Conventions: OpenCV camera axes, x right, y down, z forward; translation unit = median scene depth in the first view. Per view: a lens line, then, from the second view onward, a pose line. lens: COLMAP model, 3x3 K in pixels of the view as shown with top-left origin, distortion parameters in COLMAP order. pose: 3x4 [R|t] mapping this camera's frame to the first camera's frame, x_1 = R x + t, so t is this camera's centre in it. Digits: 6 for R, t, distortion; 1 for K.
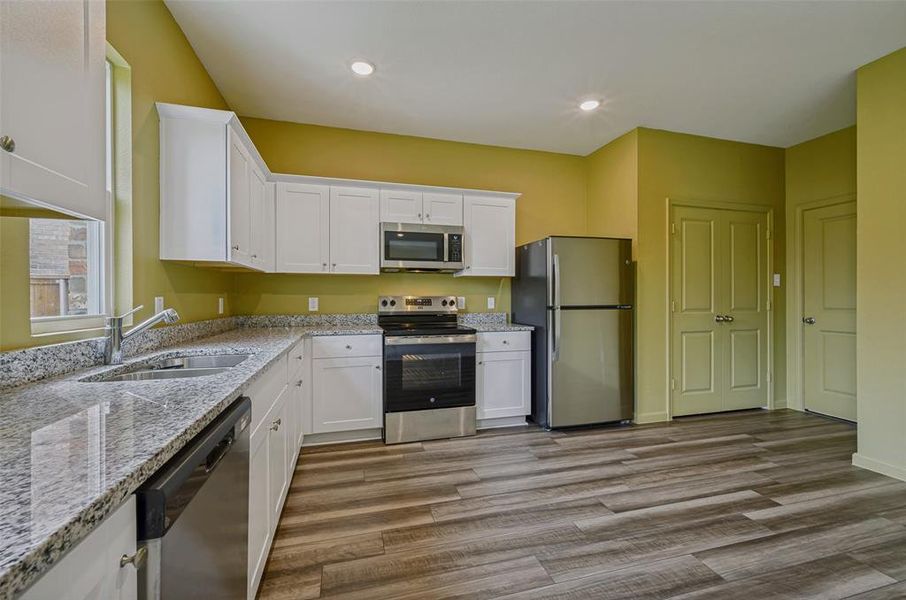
lens RADIAL K [[379.6, 0, 454.9], [0, 379.6, 298.0], [0, 0, 1]] dist [-0.001233, 0.000090]
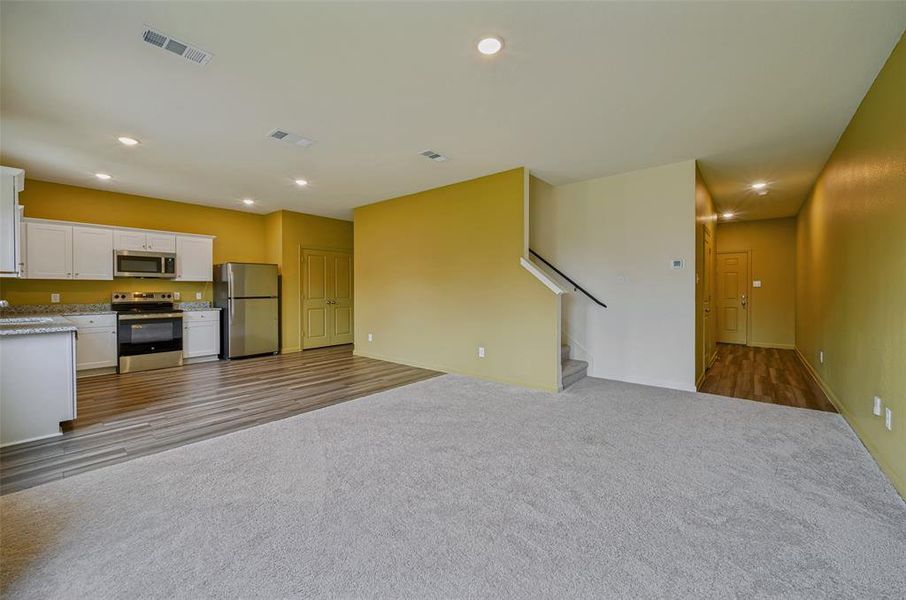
lens RADIAL K [[358.0, 0, 452.5], [0, 358.0, 292.3], [0, 0, 1]] dist [-0.001745, -0.000065]
pose [[0.825809, -0.004425, 0.563932, 0.162417], [0.000194, 0.999971, 0.007562, -0.019425], [-0.563950, -0.006136, 0.825786, -1.246243]]
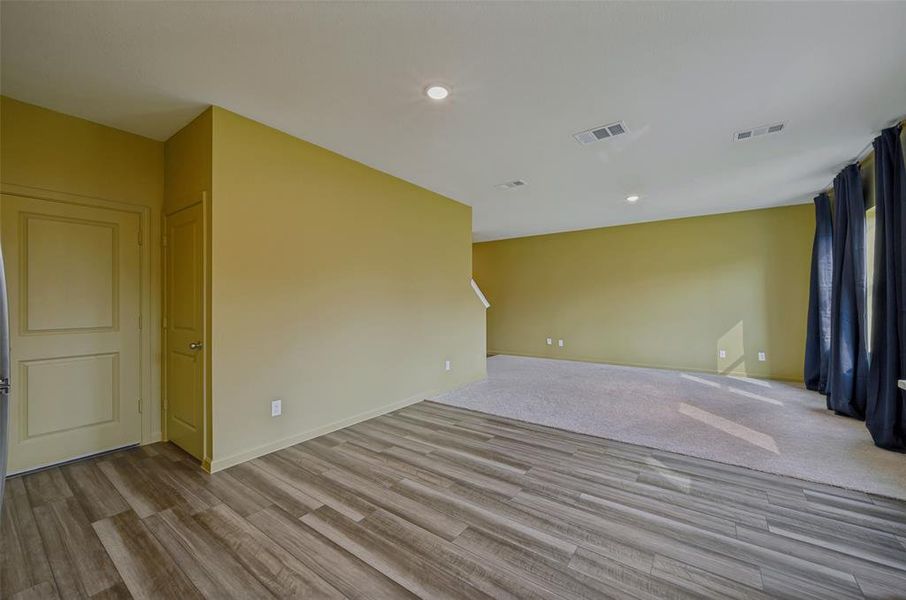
lens RADIAL K [[358.0, 0, 451.3], [0, 358.0, 302.5], [0, 0, 1]] dist [-0.001745, -0.000065]
pose [[-0.617062, 0.001716, 0.786913, -0.130256], [0.003762, 0.999993, 0.000770, -0.032814], [-0.786905, 0.003436, -0.617064, 0.900769]]
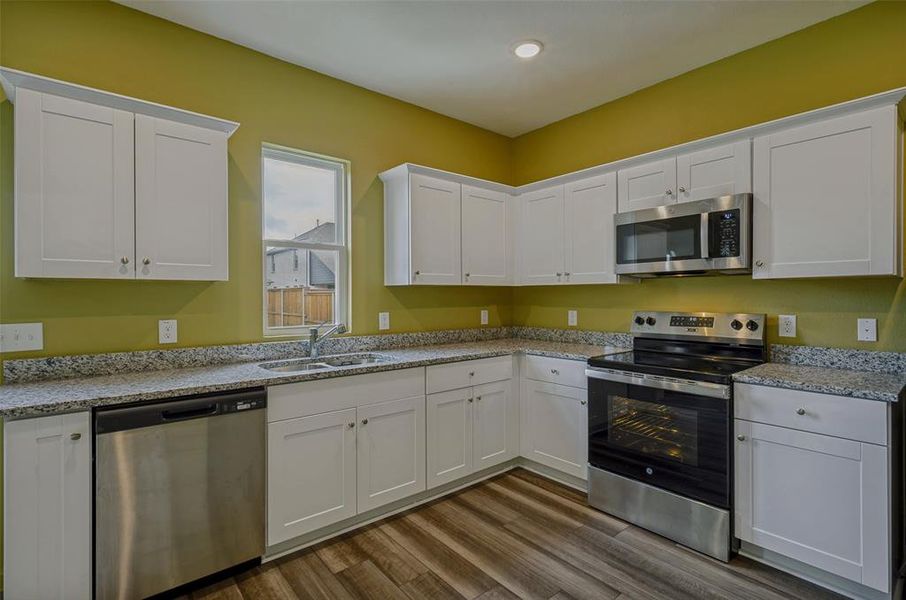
lens RADIAL K [[433.0, 0, 453.2], [0, 433.0, 296.3], [0, 0, 1]] dist [0.003000, -0.000146]
pose [[0.408149, -0.001357, -0.912914, 0.479072], [0.002661, 0.999996, -0.000297, -0.038202], [0.912912, -0.002308, 0.408151, 0.362002]]
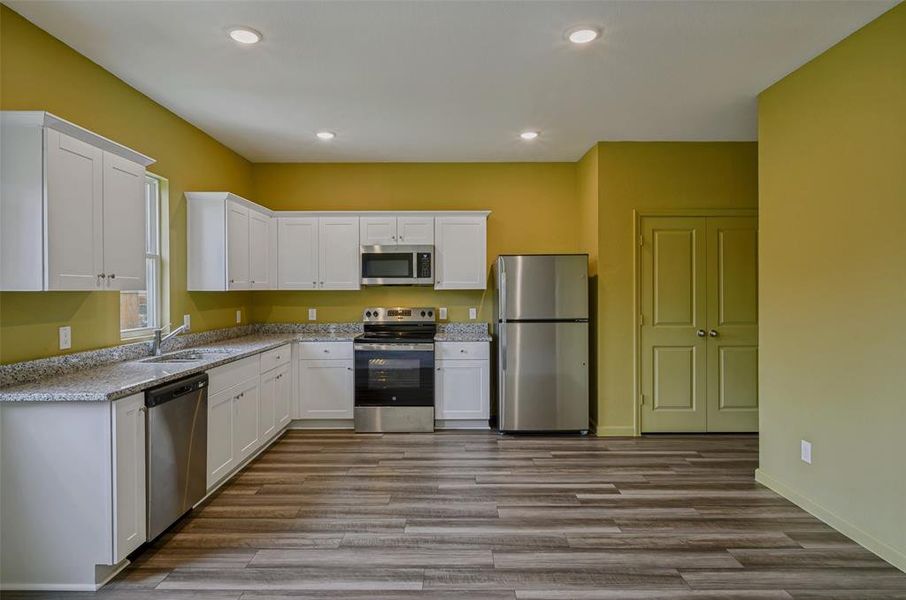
lens RADIAL K [[512.3, 0, 455.3], [0, 512.3, 291.1], [0, 0, 1]] dist [-0.000541, 0.000874]
pose [[0.963551, -0.001872, -0.267517, 0.528225], [0.002312, 0.999996, 0.001327, -0.062864], [0.267513, -0.001897, 0.963552, -0.458477]]
